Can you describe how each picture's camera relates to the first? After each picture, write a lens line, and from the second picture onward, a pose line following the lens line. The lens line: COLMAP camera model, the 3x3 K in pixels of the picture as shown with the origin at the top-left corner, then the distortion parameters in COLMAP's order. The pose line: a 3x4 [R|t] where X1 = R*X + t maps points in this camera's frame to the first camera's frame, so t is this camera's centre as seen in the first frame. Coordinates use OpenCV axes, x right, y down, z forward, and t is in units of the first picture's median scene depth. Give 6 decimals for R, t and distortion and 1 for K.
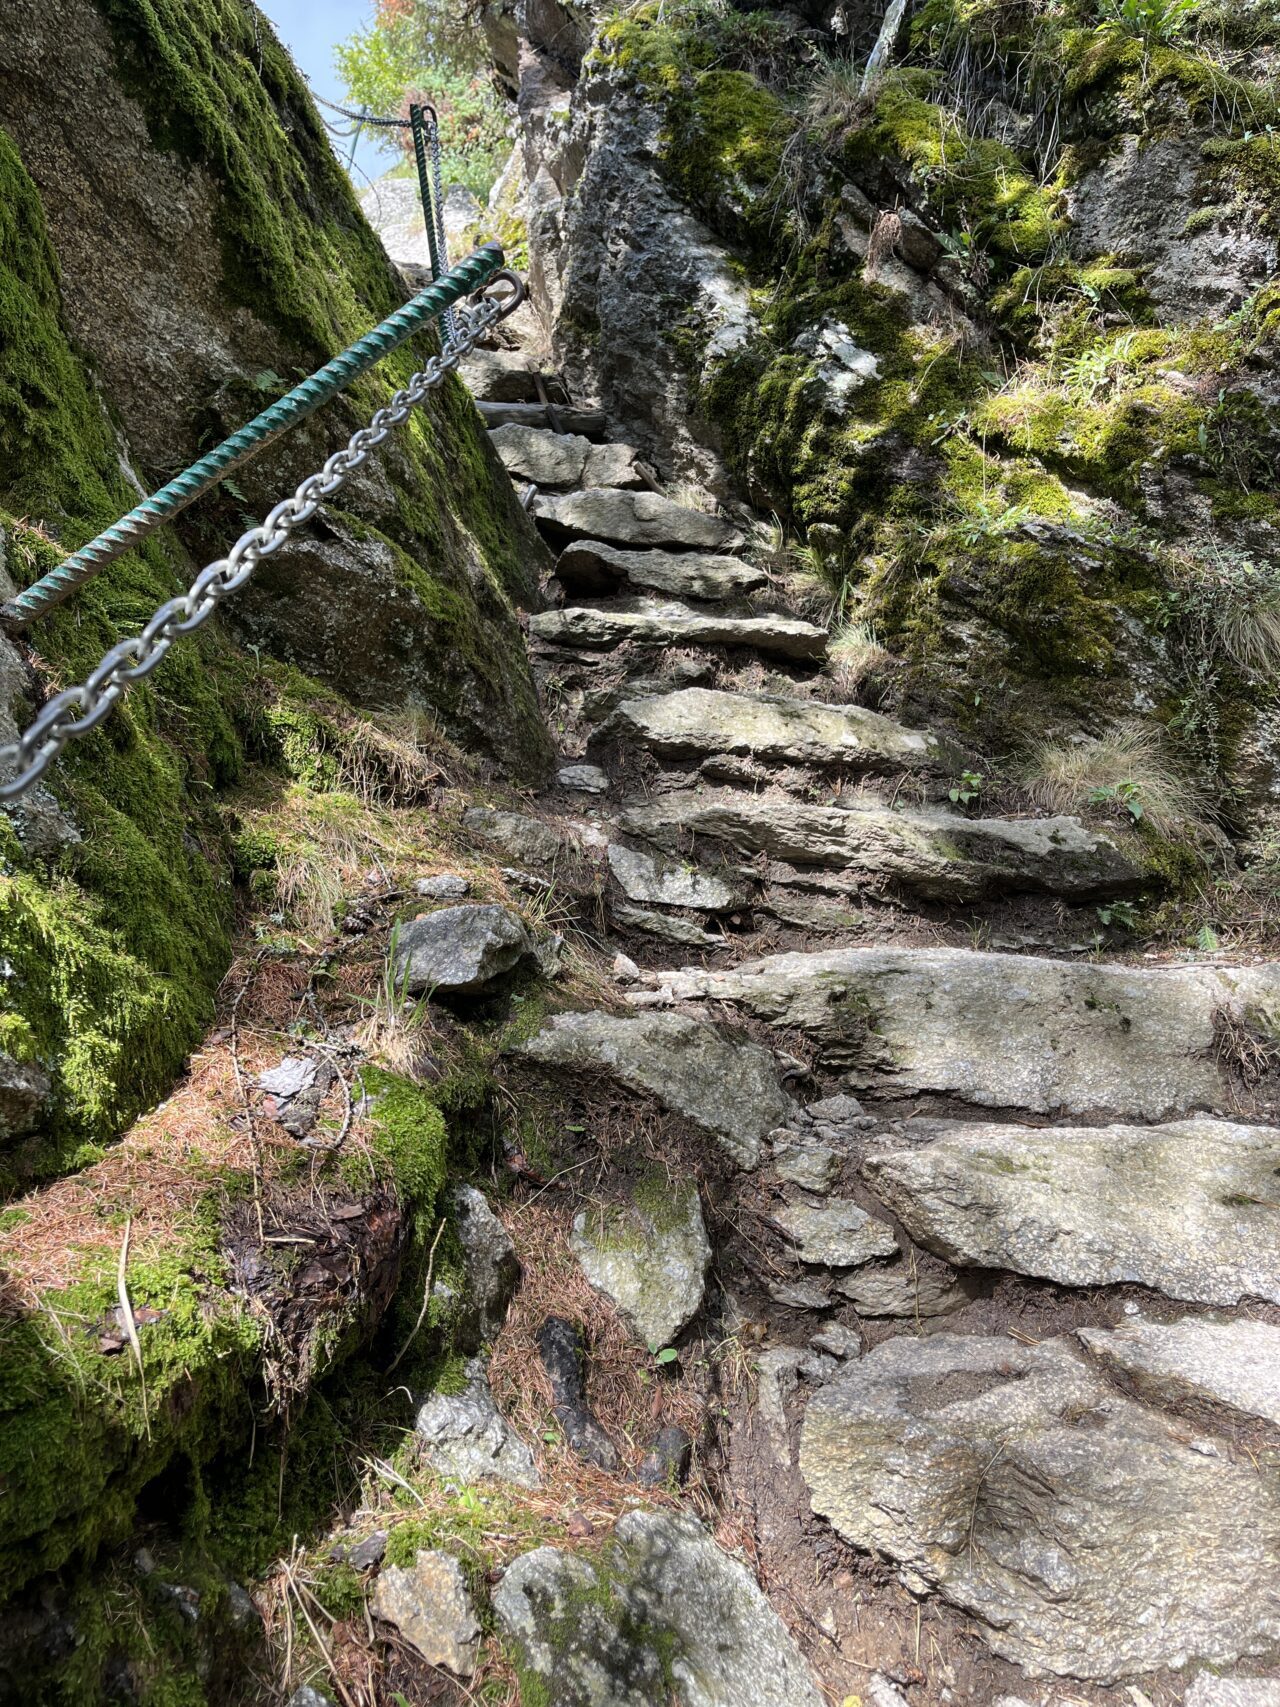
lens RADIAL K [[1279.7, 0, 640.0], [0, 1279.7, 853.5], [0, 0, 1]] dist [0.068138, -0.086036]
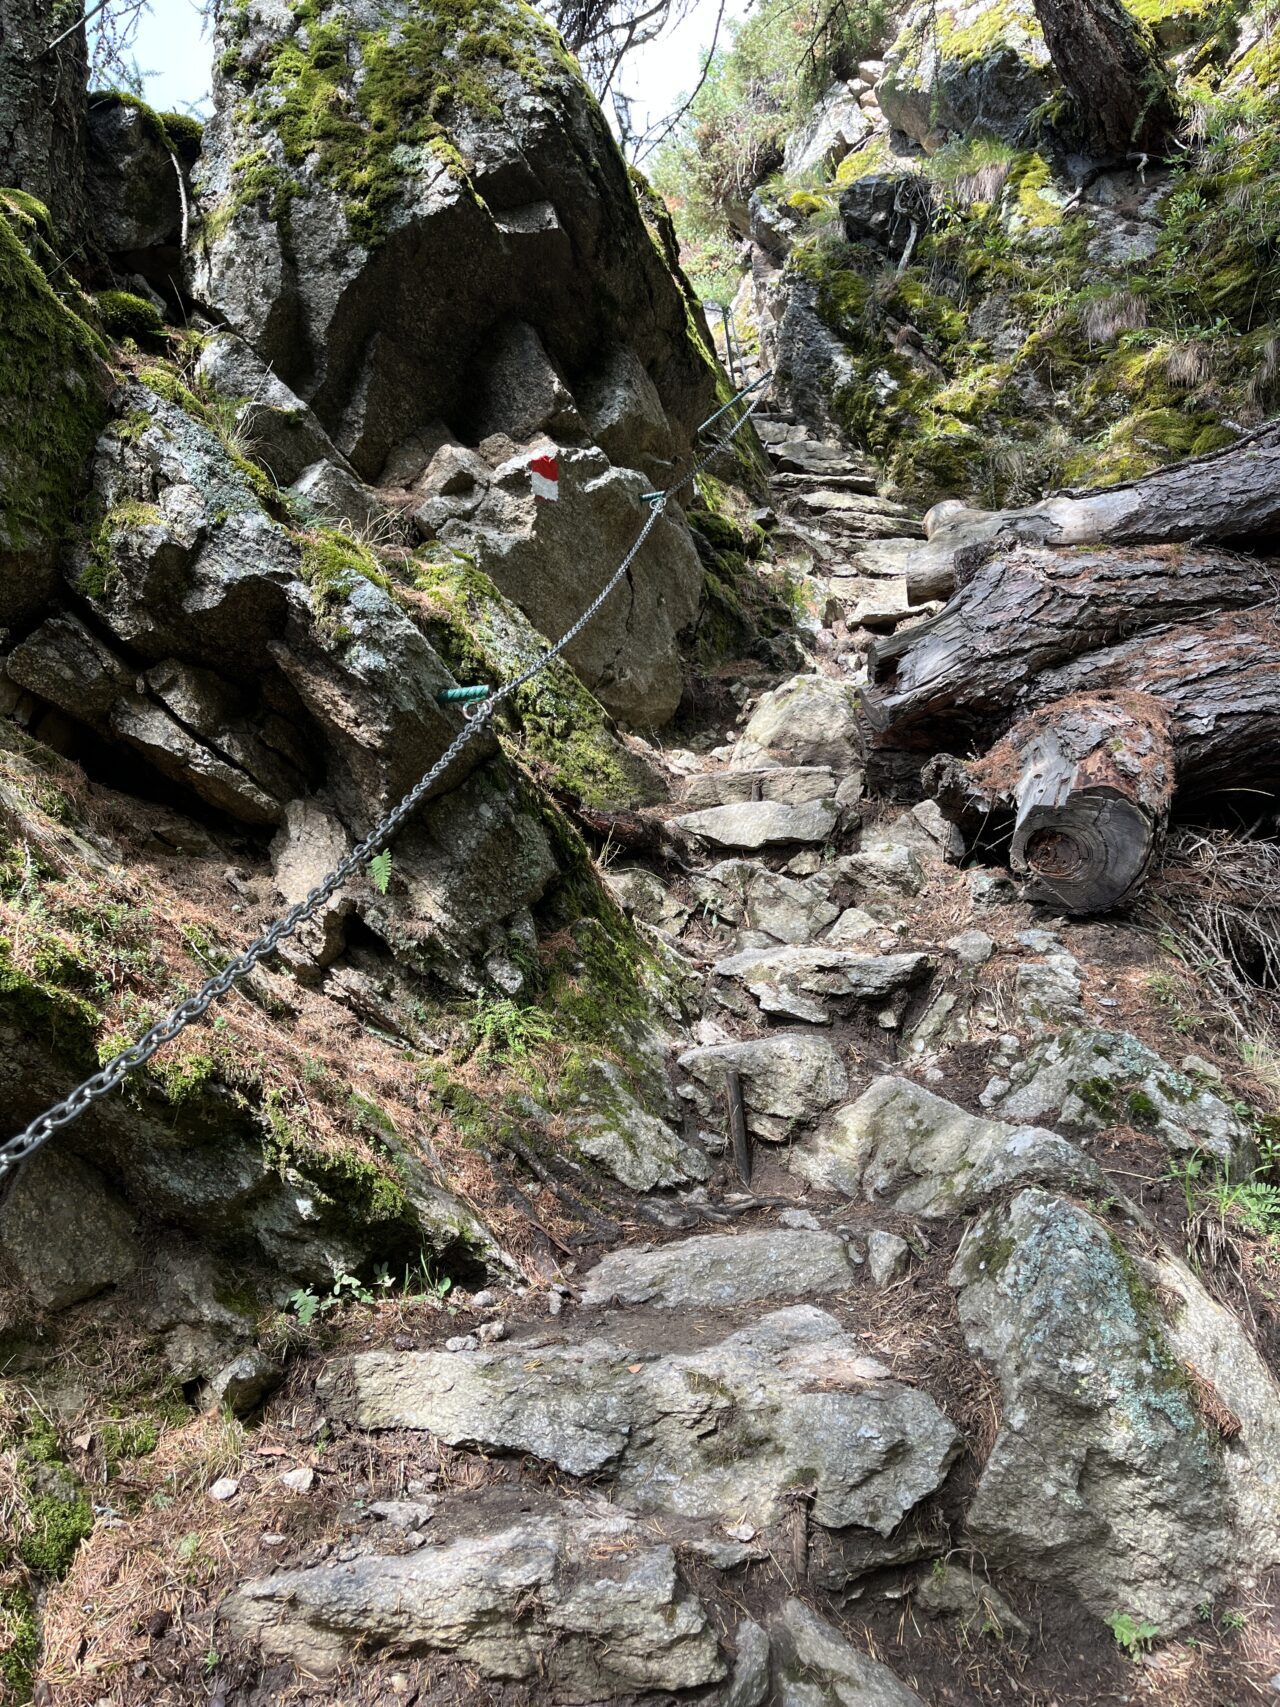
lens RADIAL K [[1174.8, 0, 640.0], [0, 1174.8, 853.5], [0, 0, 1]] dist [0.007093, 0.002686]
pose [[0.985413, -0.014079, -0.169597, 0.058420], [0.013584, 0.999899, -0.004077, 0.584812], [0.169637, 0.001714, 0.985505, -1.464140]]
